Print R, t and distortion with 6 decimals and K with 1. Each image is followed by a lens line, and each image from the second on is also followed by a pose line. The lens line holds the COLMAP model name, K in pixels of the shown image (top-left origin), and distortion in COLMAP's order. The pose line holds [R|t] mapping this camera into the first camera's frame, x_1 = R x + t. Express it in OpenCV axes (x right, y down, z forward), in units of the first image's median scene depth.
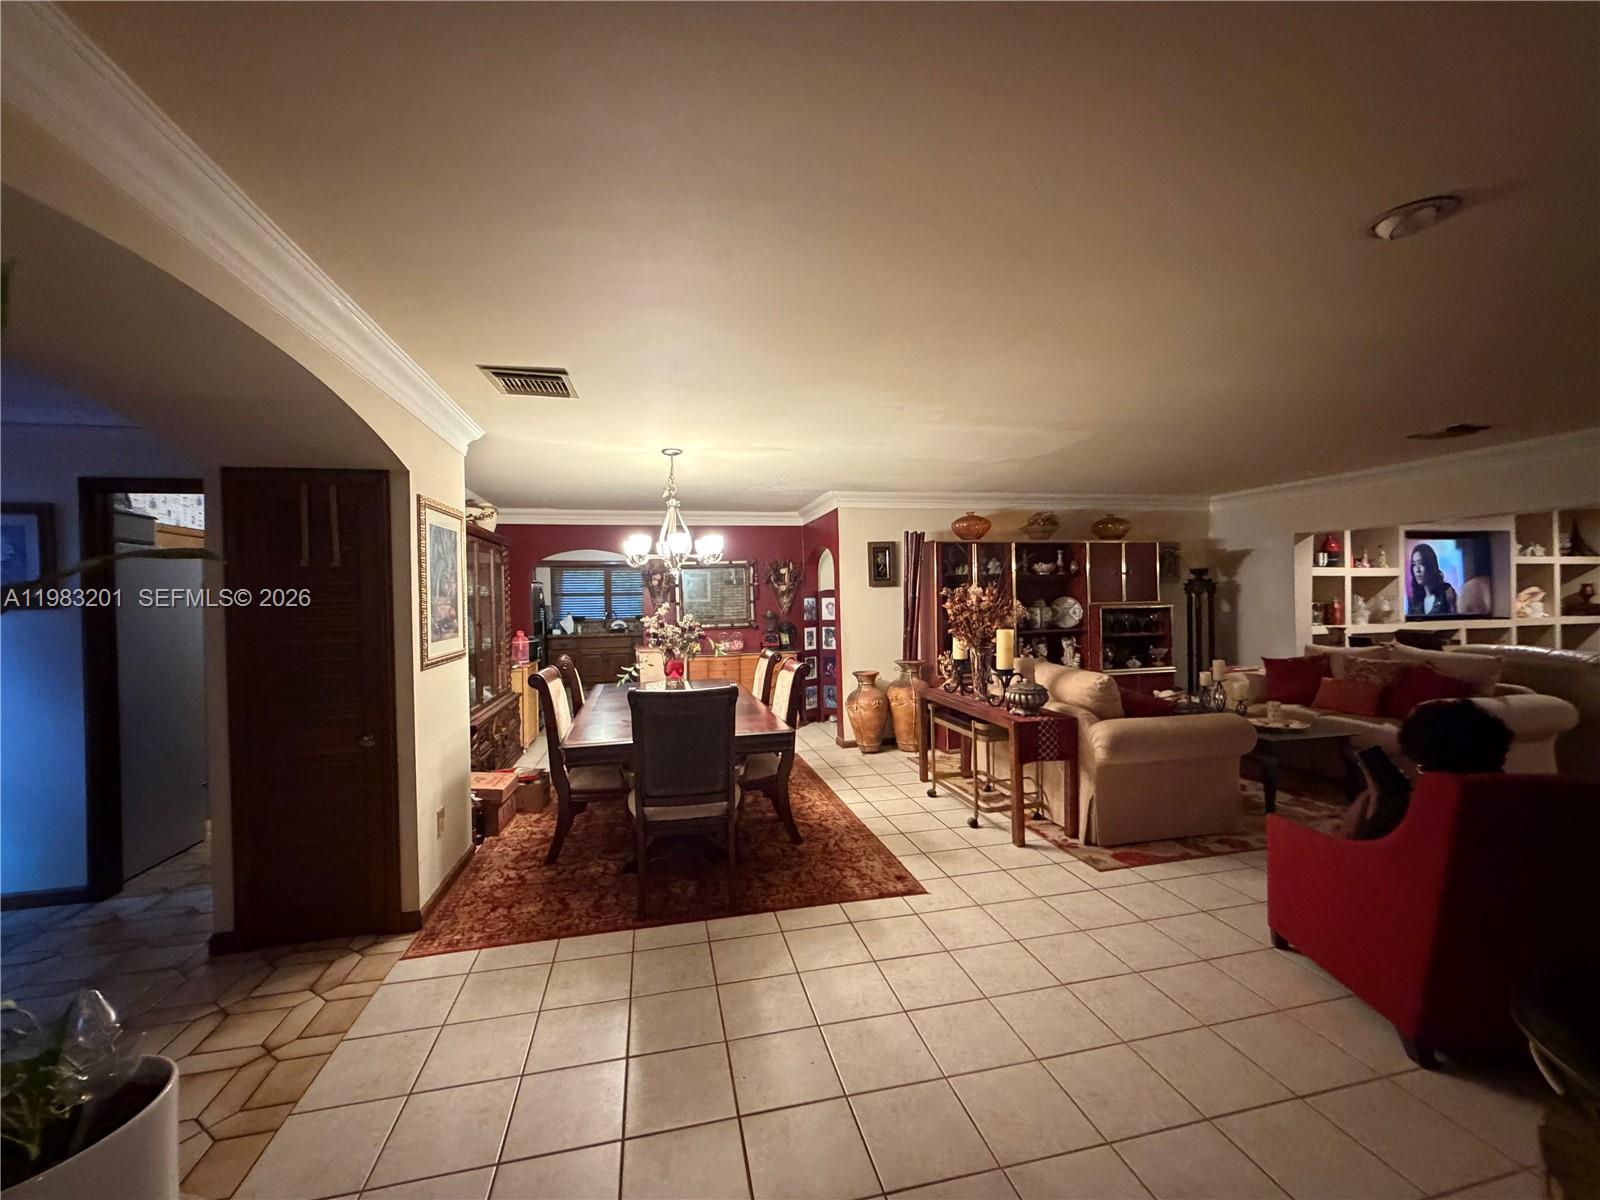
lens RADIAL K [[637.9, 0, 794.2], [0, 637.9, 600.6], [0, 0, 1]] dist [-0.000096, 0.000189]
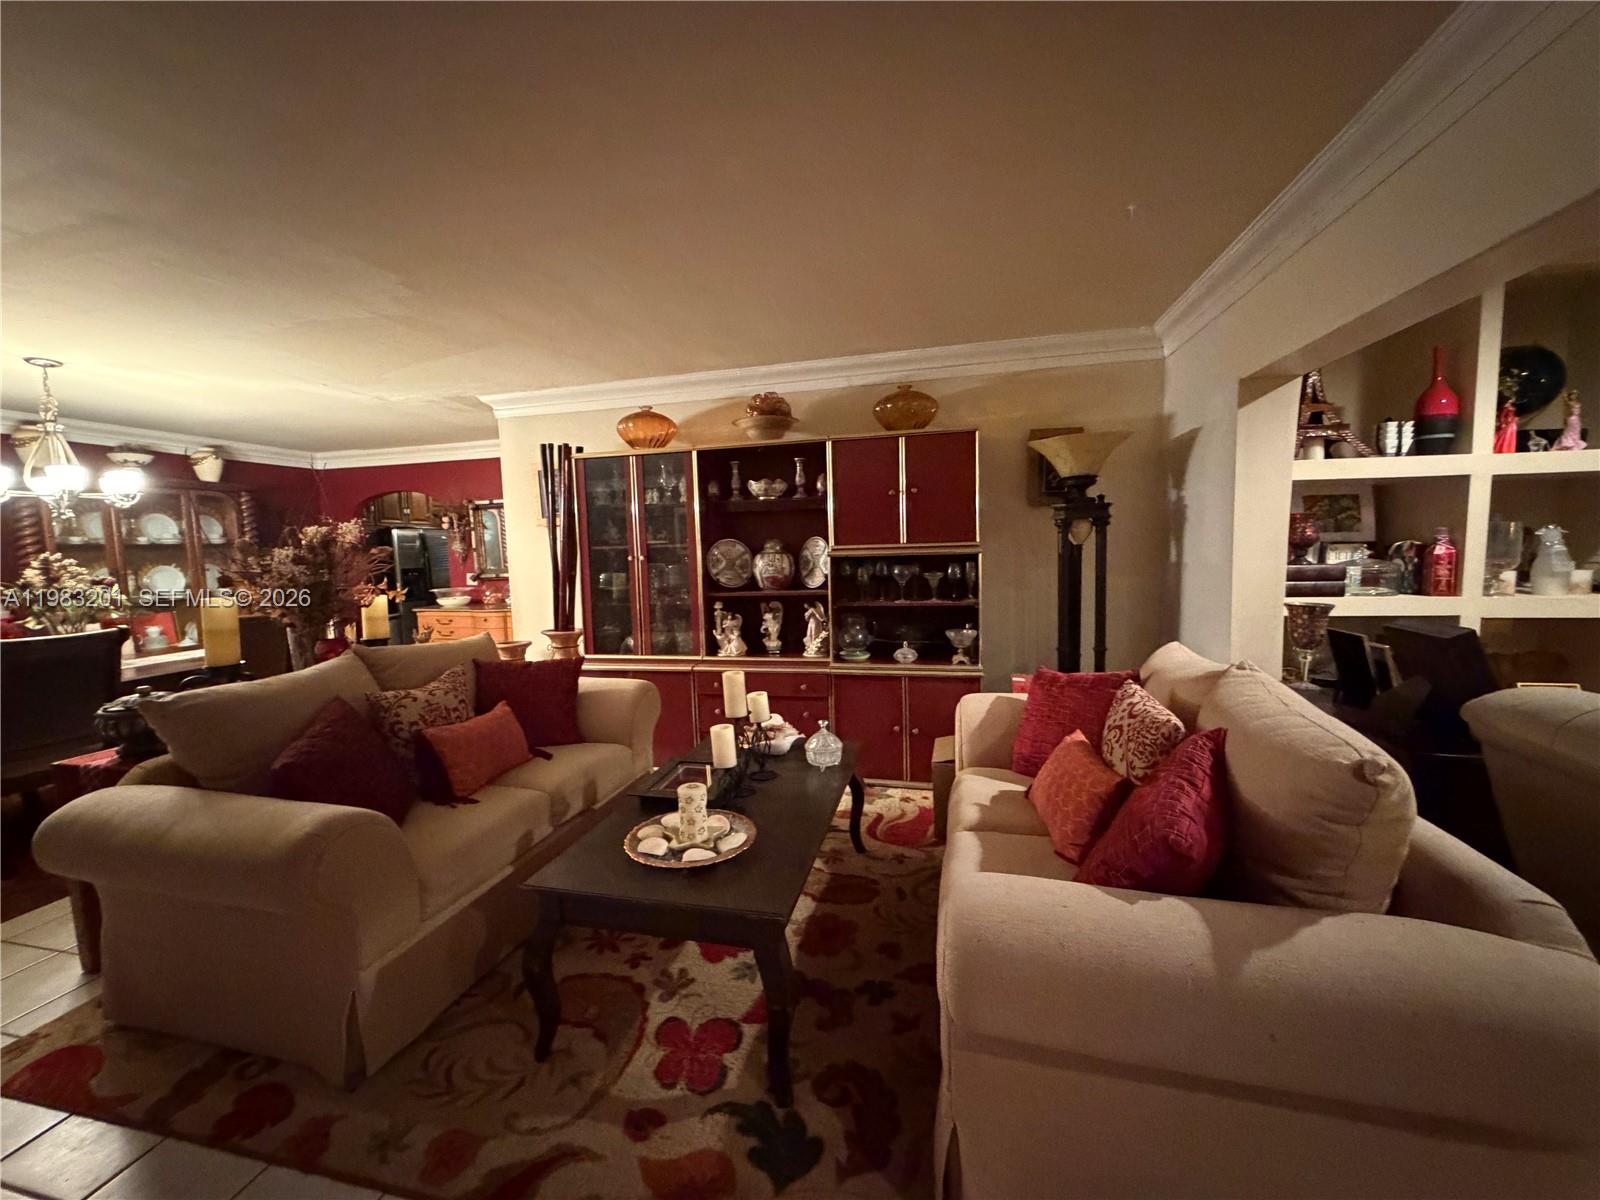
lens RADIAL K [[637.9, 0, 794.2], [0, 637.9, 600.6], [0, 0, 1]] dist [-0.000096, 0.000189]
pose [[0.895589, 0.032143, -0.443719, 0.682571], [0.009551, 0.995767, 0.091412, -0.000794], [0.444780, -0.086106, 0.891491, 0.458289]]
